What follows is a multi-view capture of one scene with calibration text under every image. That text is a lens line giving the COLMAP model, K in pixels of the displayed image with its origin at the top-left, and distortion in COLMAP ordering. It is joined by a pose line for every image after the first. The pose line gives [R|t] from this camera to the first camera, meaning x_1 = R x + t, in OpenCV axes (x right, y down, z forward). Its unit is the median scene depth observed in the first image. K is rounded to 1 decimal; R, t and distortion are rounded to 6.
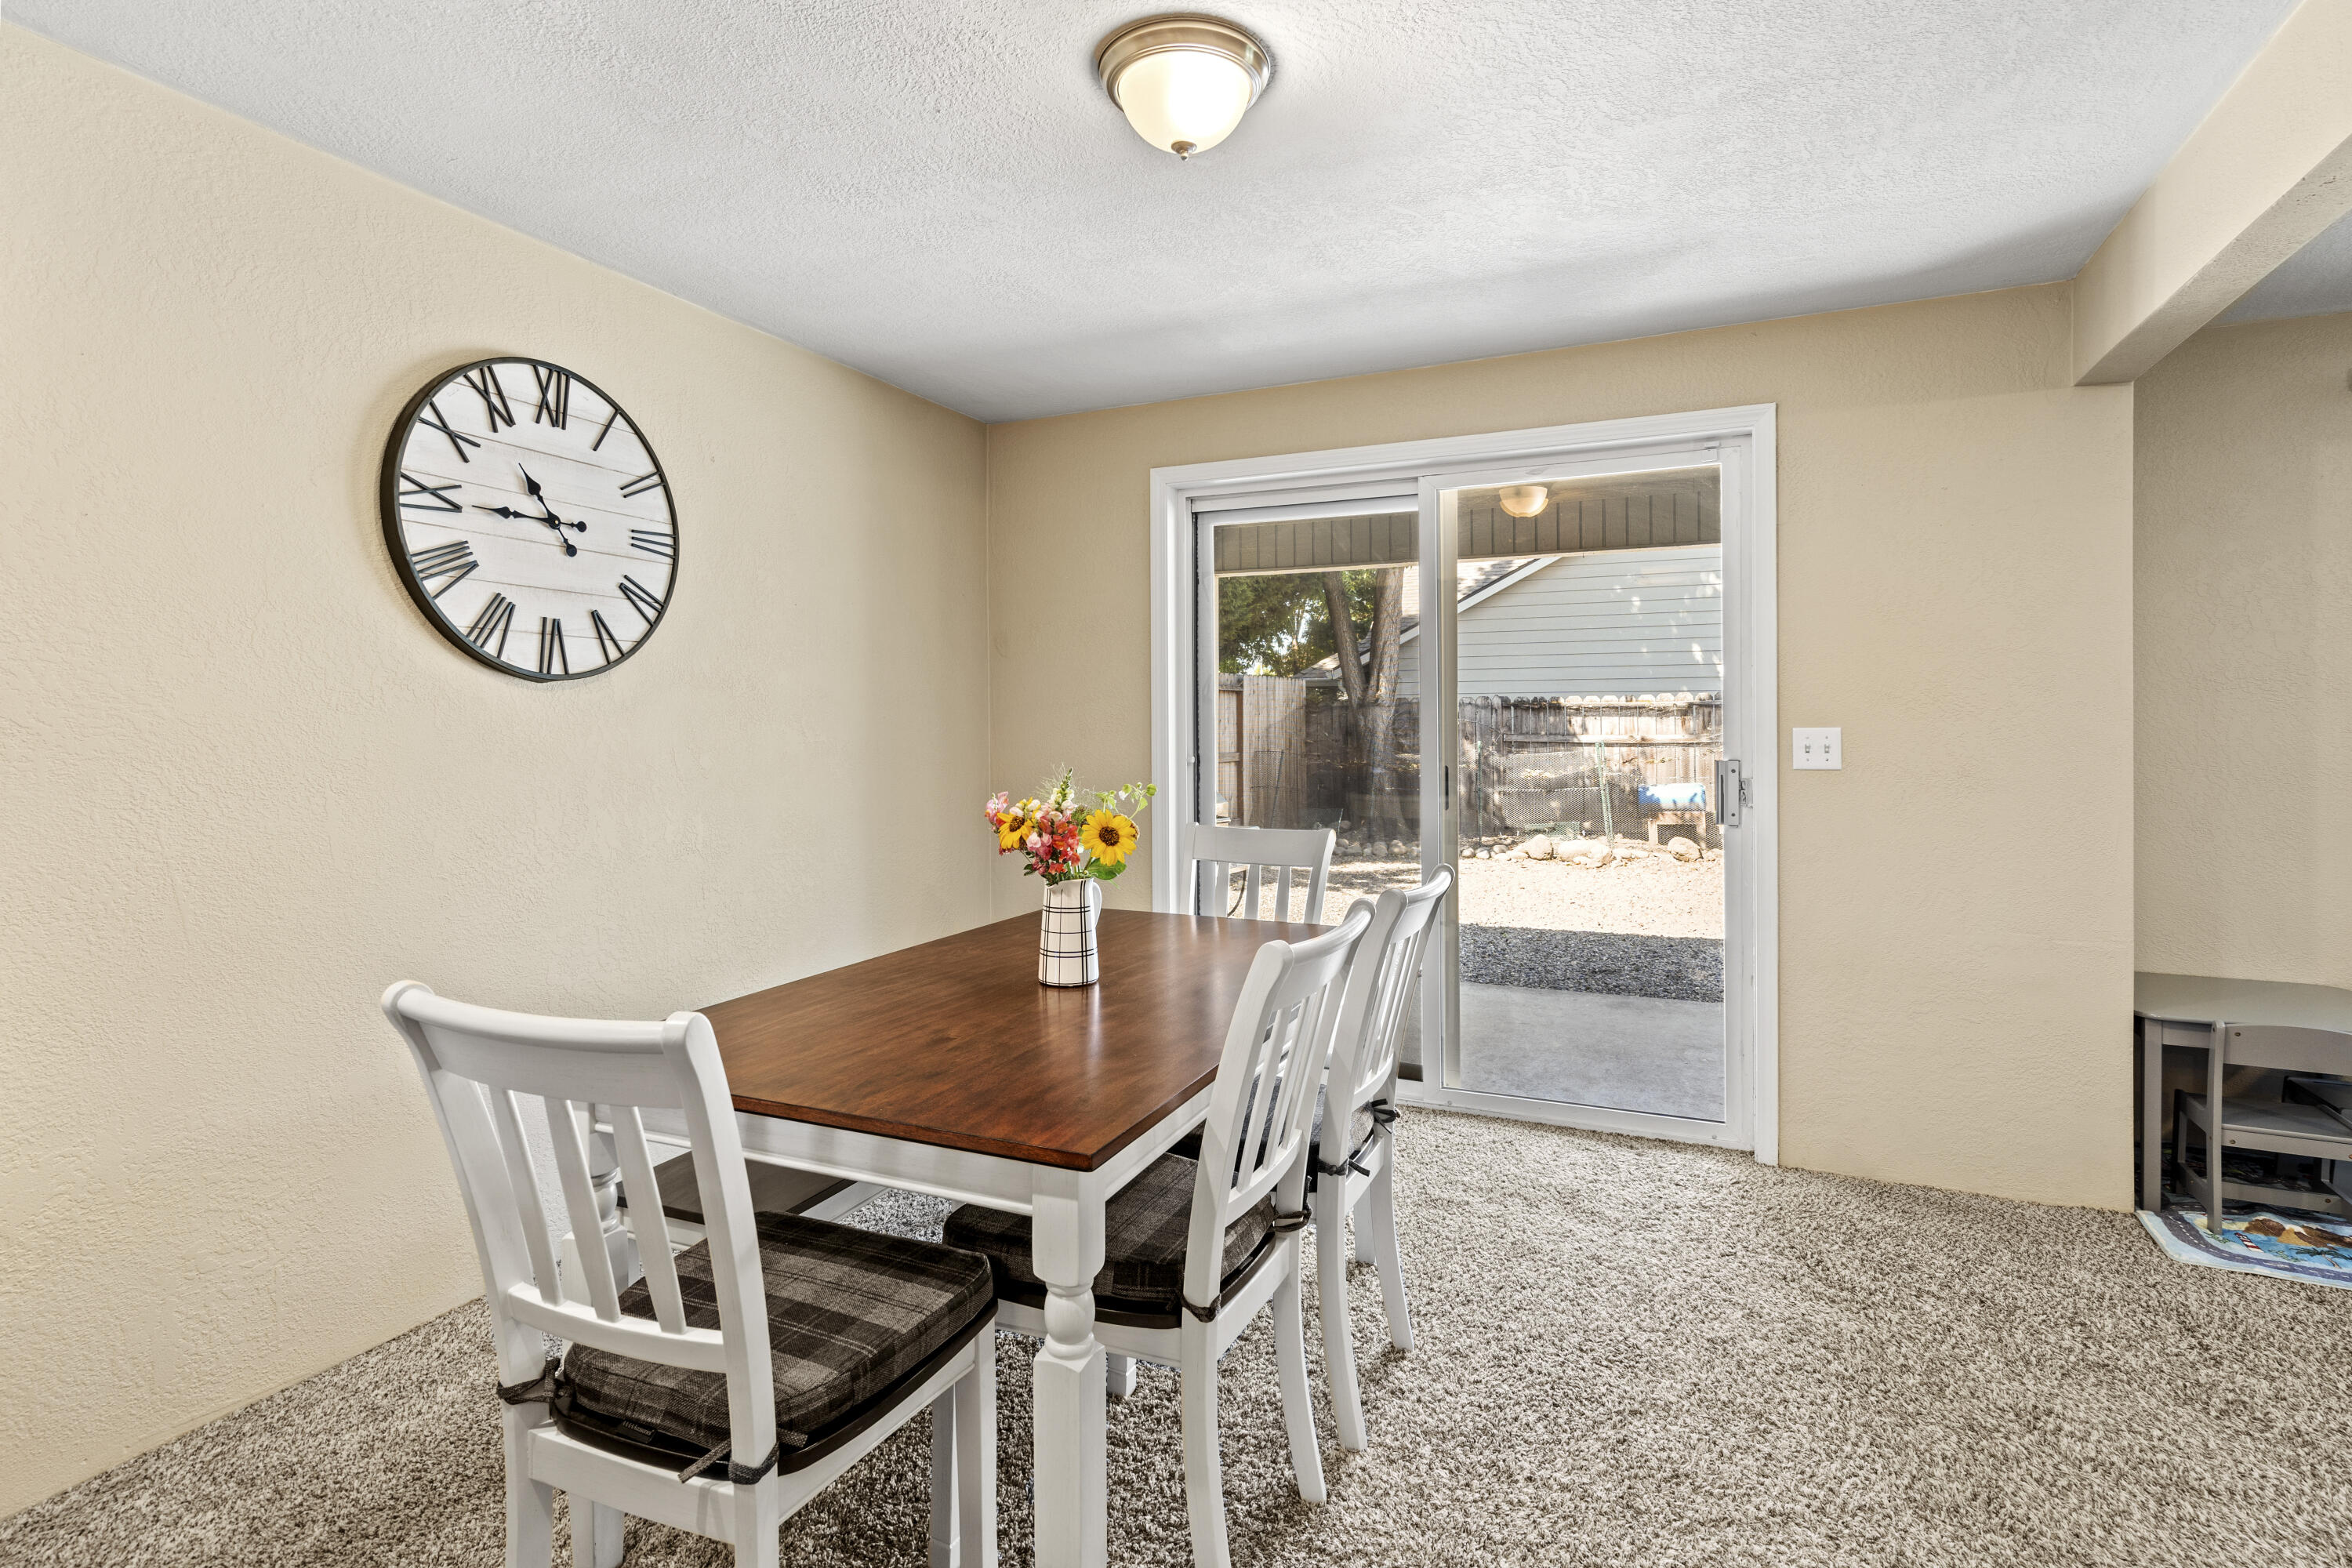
lens RADIAL K [[1163.0, 0, 1181.9], [0, 1163.0, 733.0], [0, 0, 1]] dist [0.010210, 0.000716]
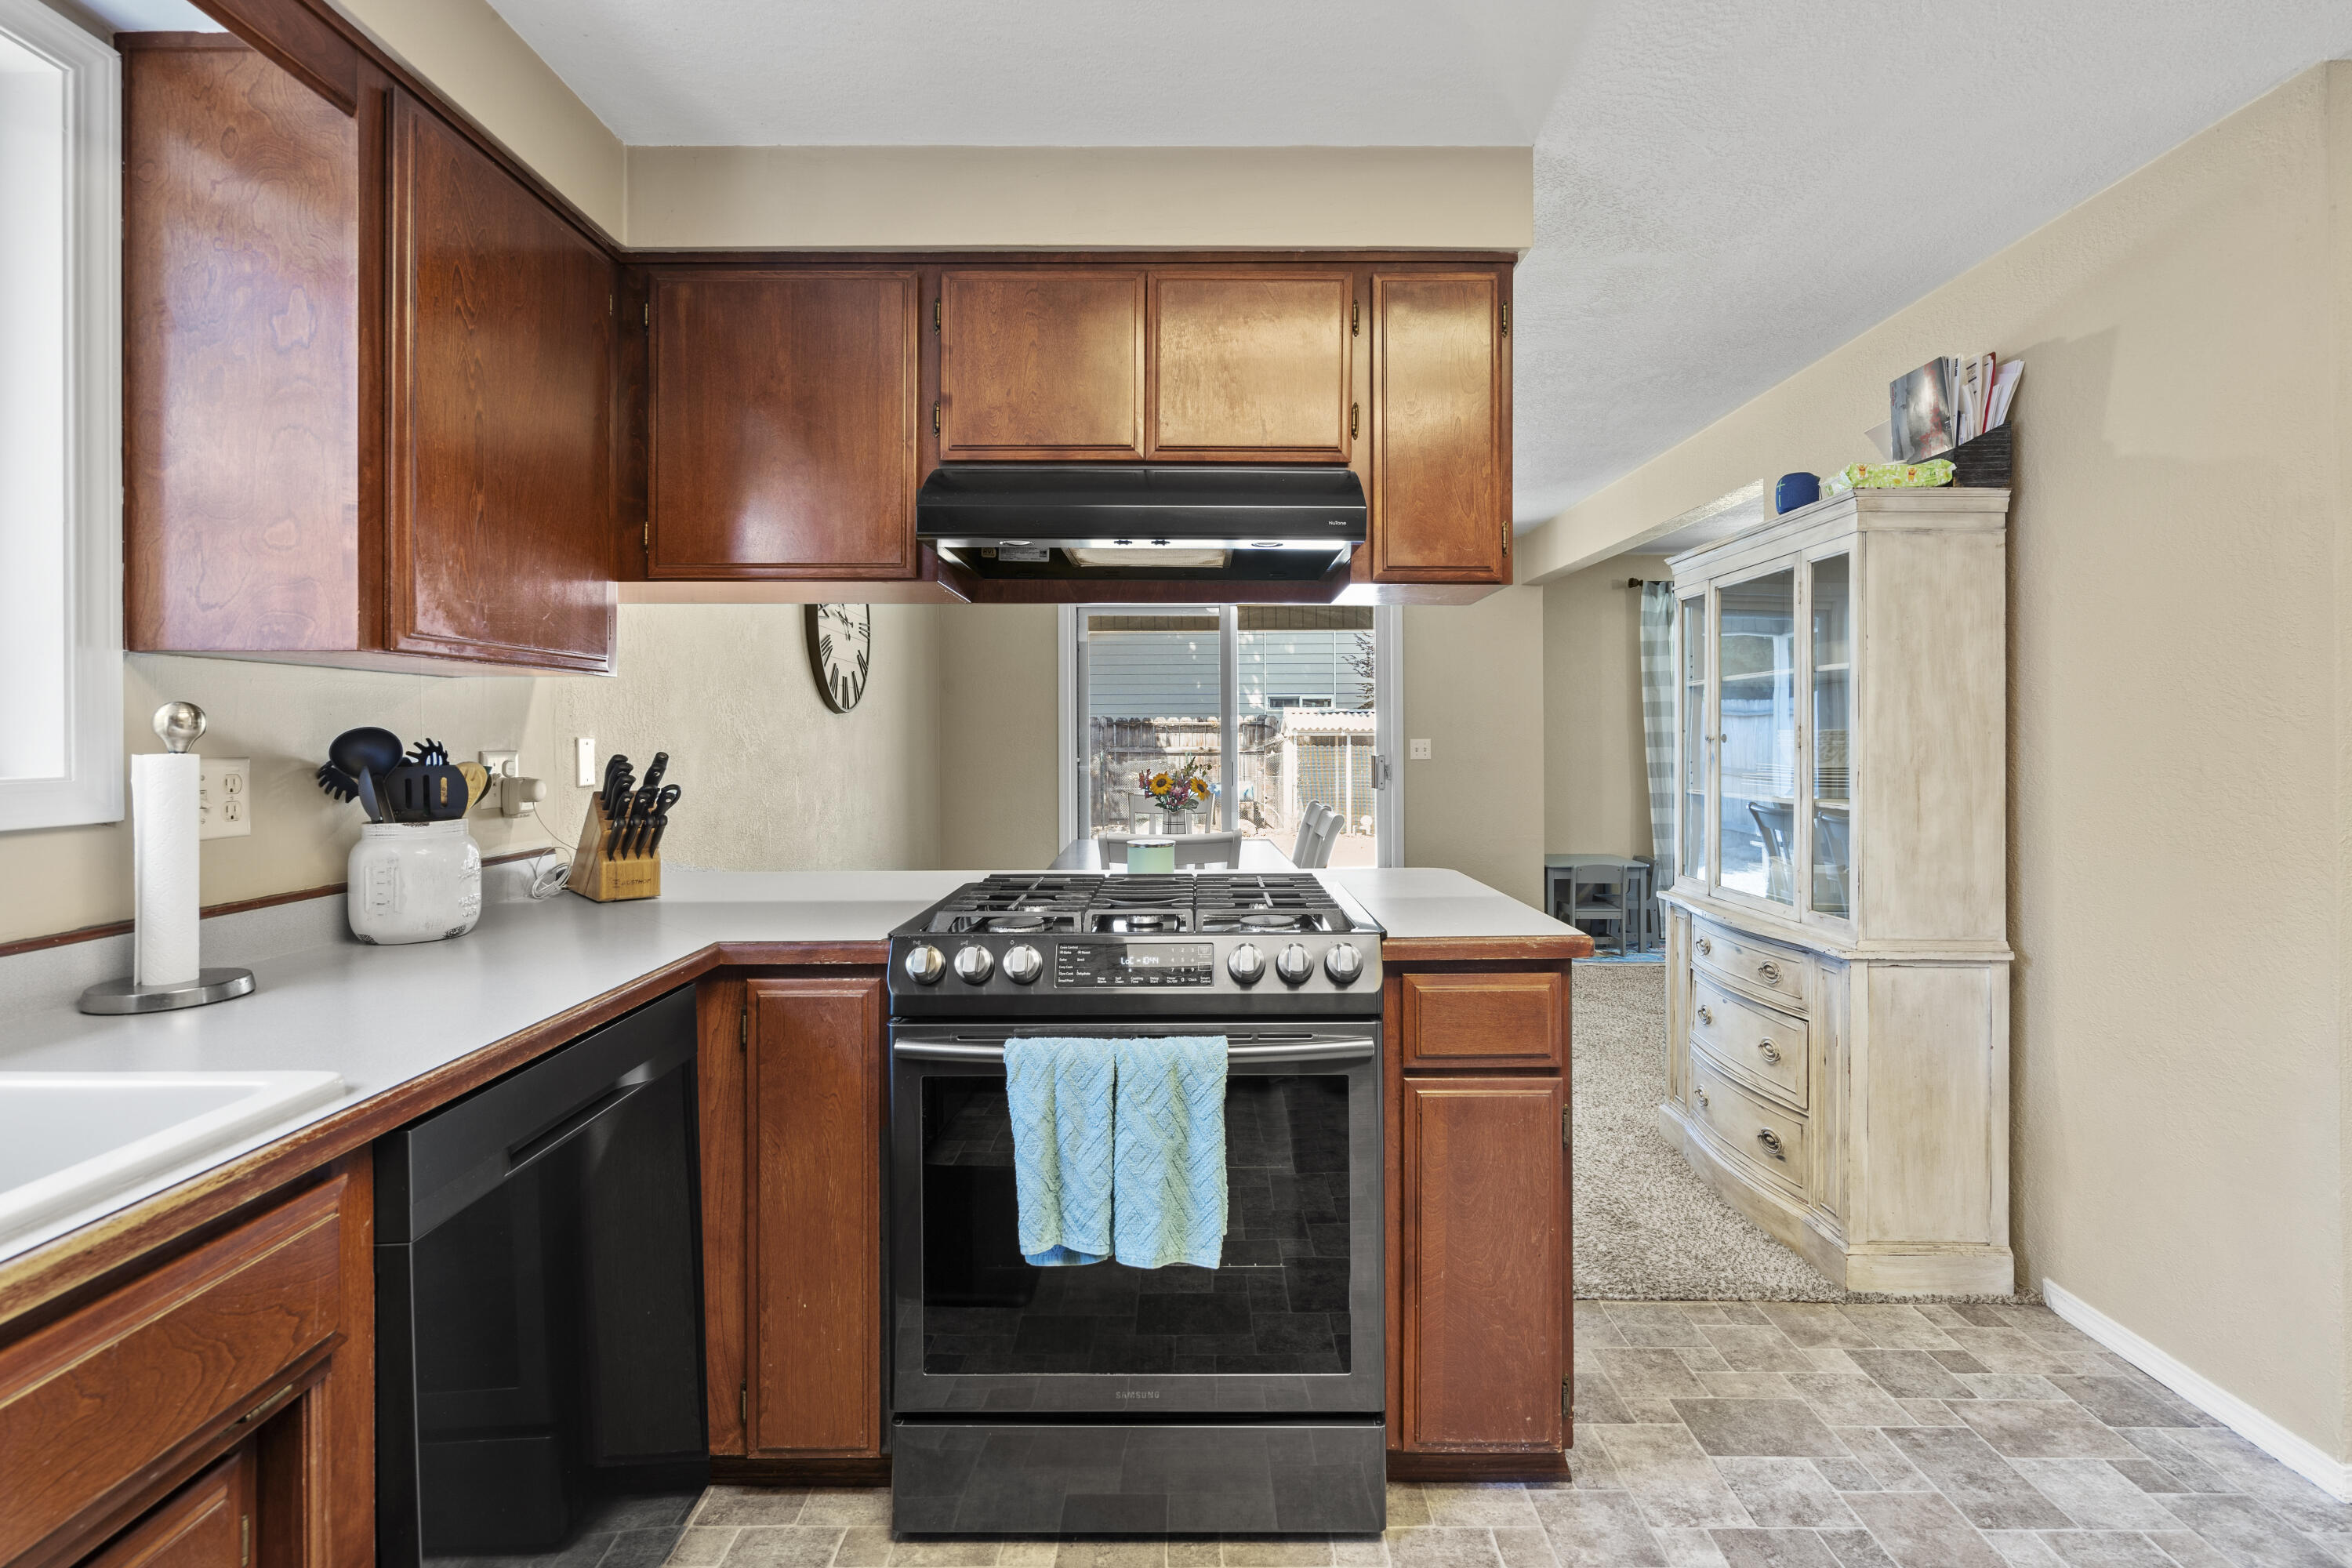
lens RADIAL K [[1080.3, 0, 1187.4], [0, 1080.3, 736.1], [0, 0, 1]] dist [-0.006343, 0.003008]
pose [[0.911695, -0.000893, 0.410867, -0.676135], [0.005525, 0.999934, -0.010088, 0.008877], [-0.410831, 0.011467, 0.911640, -0.649020]]
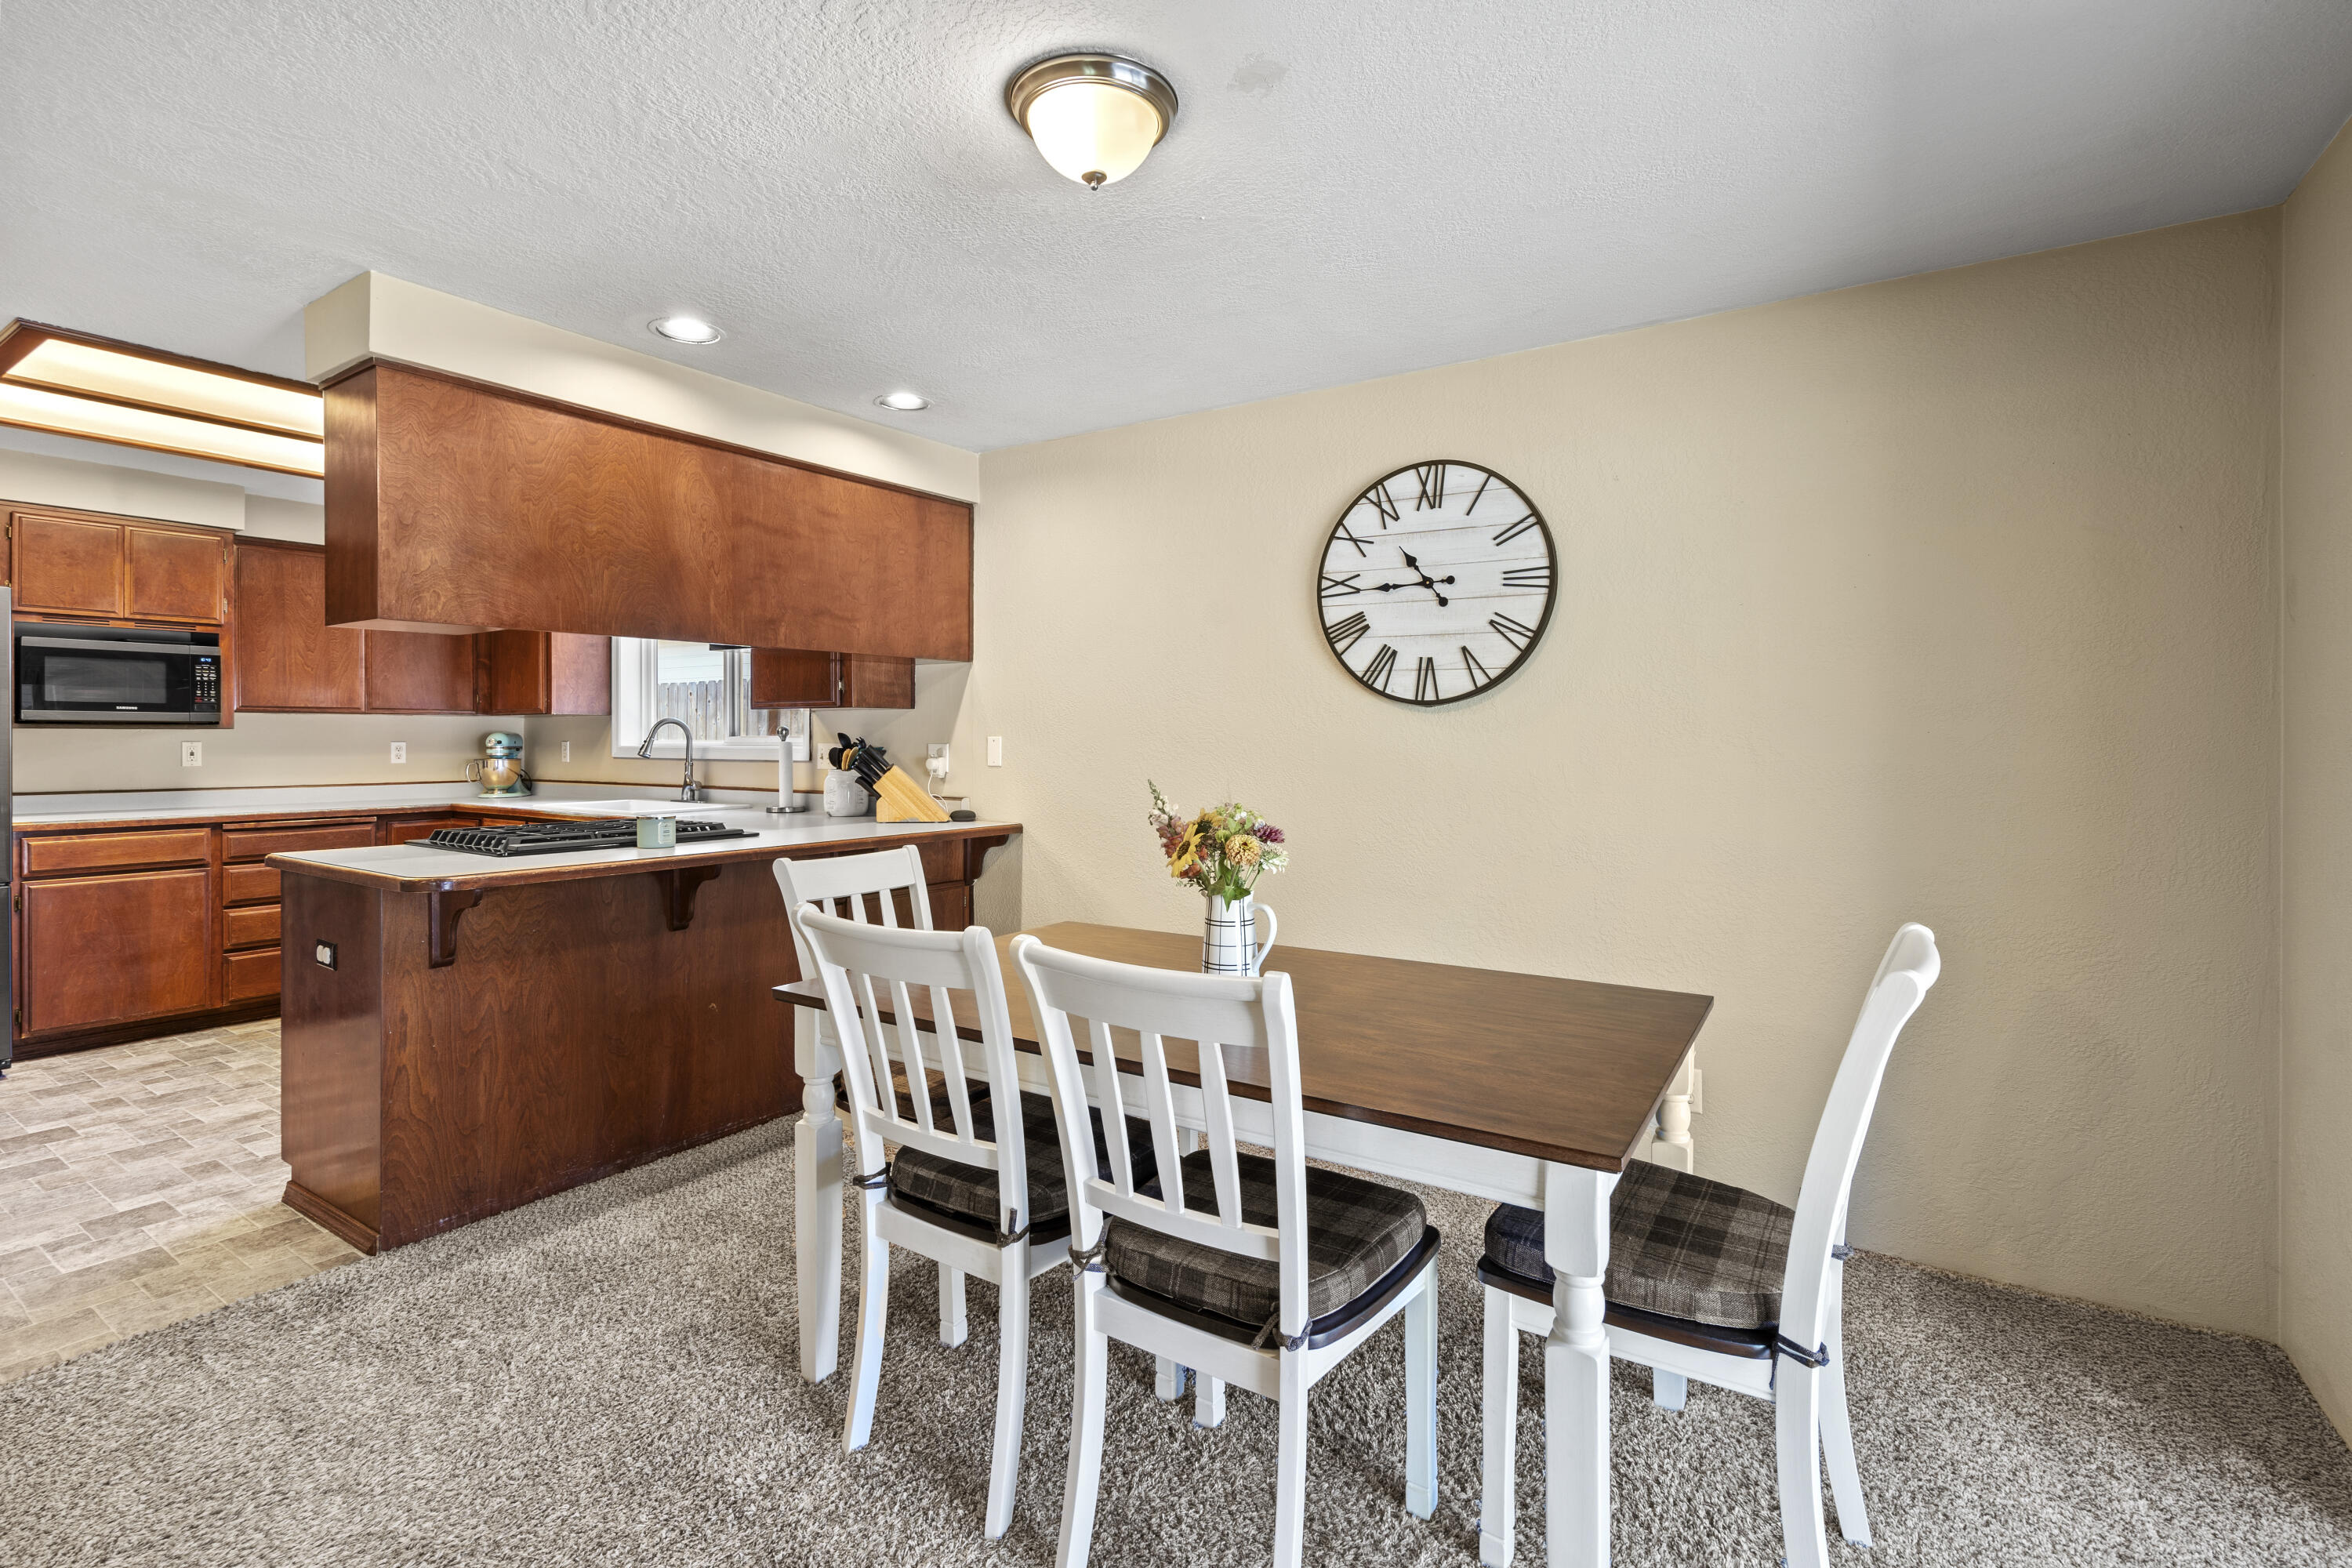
lens RADIAL K [[1080.3, 0, 1172.6], [0, 1080.3, 738.6], [0, 0, 1]] dist [-0.006343, 0.003008]
pose [[-0.158860, 0.004814, -0.987289, 0.652651], [-0.010867, 0.999919, 0.006624, -0.012138], [0.987241, 0.011781, -0.158795, 0.861779]]
